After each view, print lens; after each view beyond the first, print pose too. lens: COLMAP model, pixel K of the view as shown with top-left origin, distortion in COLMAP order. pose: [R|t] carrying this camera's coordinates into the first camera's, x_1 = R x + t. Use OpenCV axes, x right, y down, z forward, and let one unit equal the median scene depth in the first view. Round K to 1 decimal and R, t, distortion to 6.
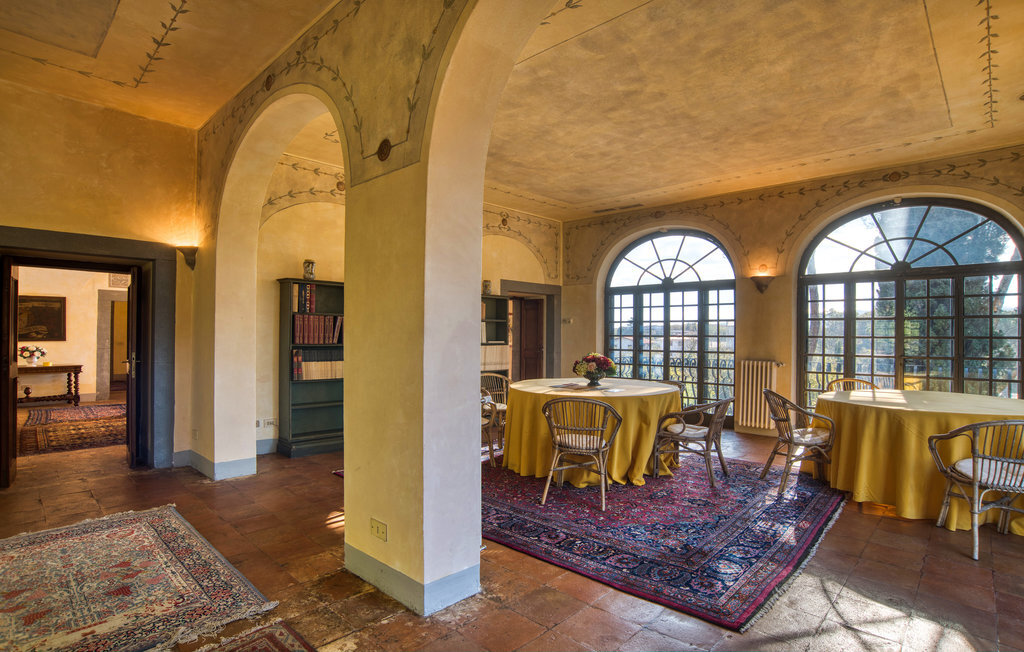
lens RADIAL K [[527.5, 0, 523.6], [0, 527.5, 331.4], [0, 0, 1]] dist [-0.107228, 0.054863]
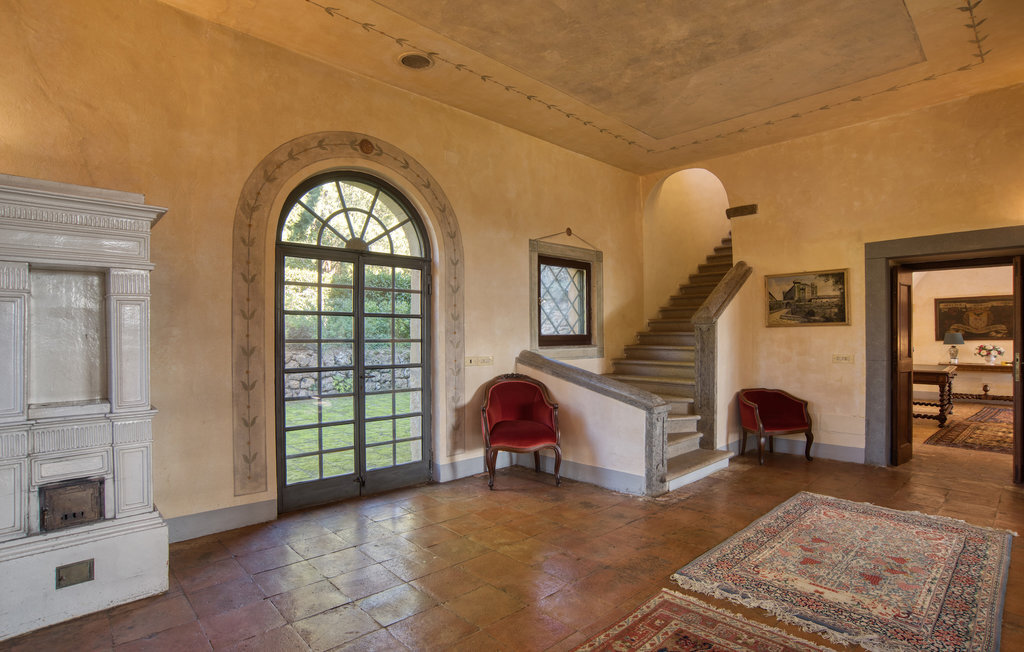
lens RADIAL K [[527.5, 0, 523.6], [0, 527.5, 331.4], [0, 0, 1]] dist [-0.107228, 0.054863]
pose [[-0.043351, -0.008479, -0.999024, 0.243353], [0.008971, 0.999920, -0.008876, 0.006278], [0.999020, -0.009347, -0.043271, 0.284479]]
